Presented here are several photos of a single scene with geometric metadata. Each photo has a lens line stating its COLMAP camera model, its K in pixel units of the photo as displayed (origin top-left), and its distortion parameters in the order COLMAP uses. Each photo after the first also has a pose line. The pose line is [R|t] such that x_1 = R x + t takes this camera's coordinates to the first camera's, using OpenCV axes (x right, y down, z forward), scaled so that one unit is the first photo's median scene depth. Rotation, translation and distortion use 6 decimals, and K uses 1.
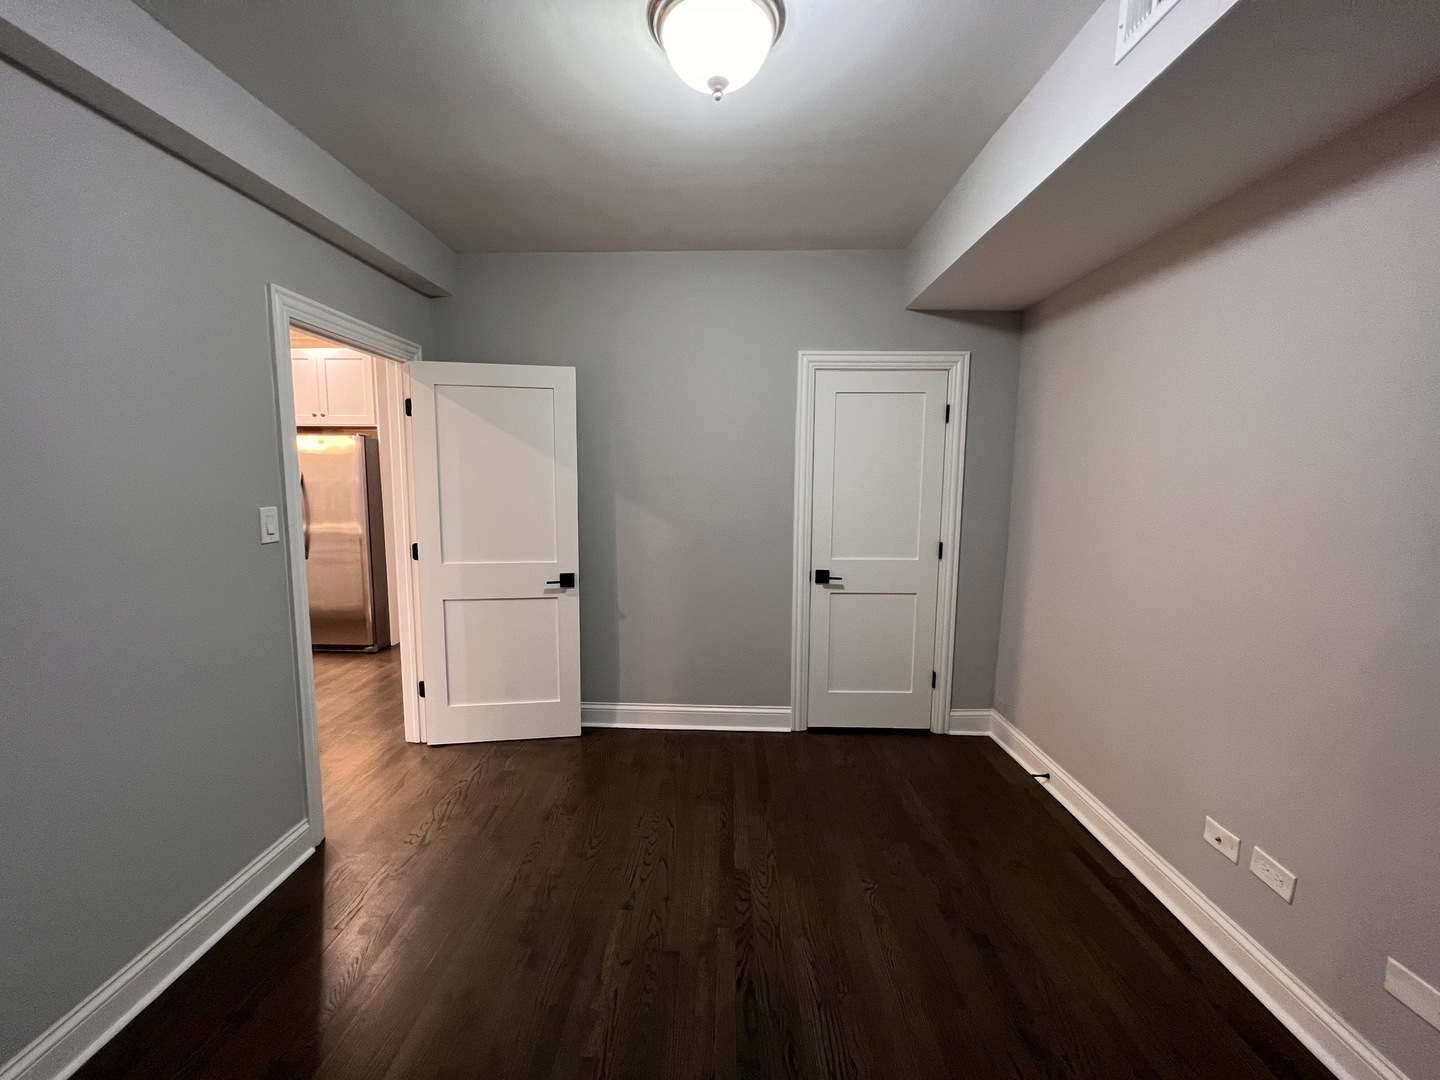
lens RADIAL K [[579.0, 0, 720.0], [0, 579.0, 540.0], [0, 0, 1]] dist [-0.002138, 0.000445]
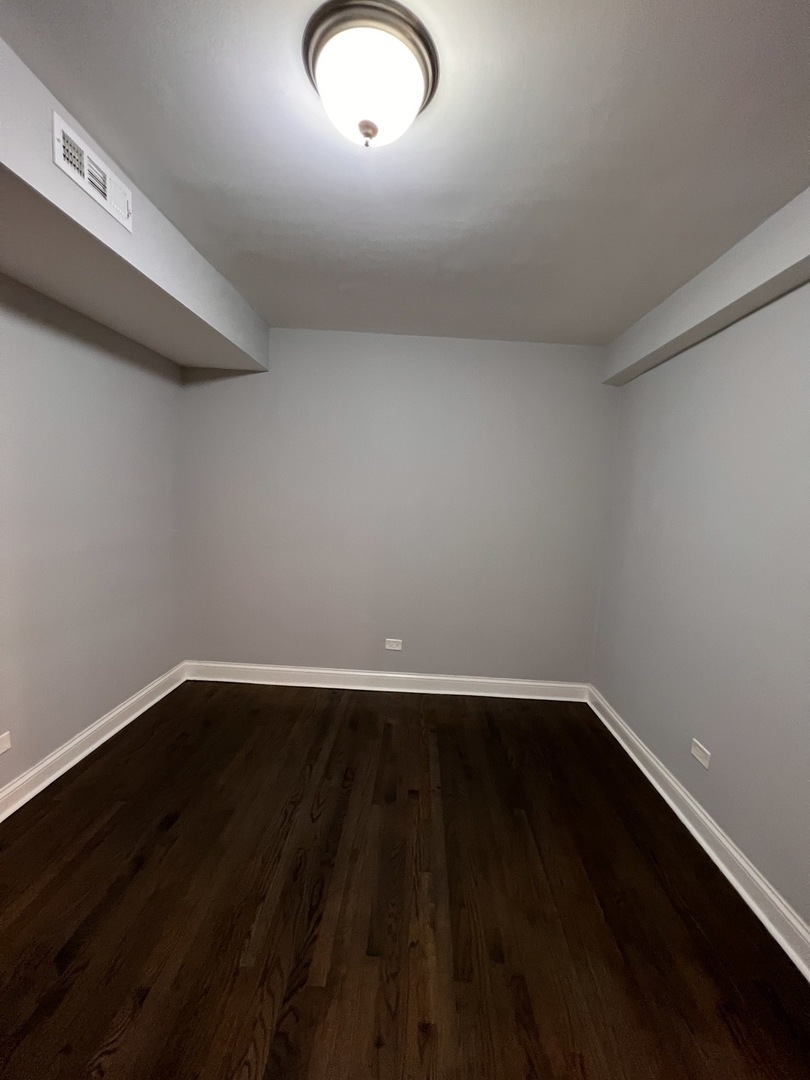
lens RADIAL K [[434.2, 0, 407.8], [0, 434.2, 537.3], [0, 0, 1]] dist [-0.002138, 0.000445]
pose [[-0.998693, -0.050086, 0.010153, -0.119713], [-0.046809, 0.976237, 0.211591, -0.218899], [-0.020509, 0.210839, -0.977306, 1.672772]]
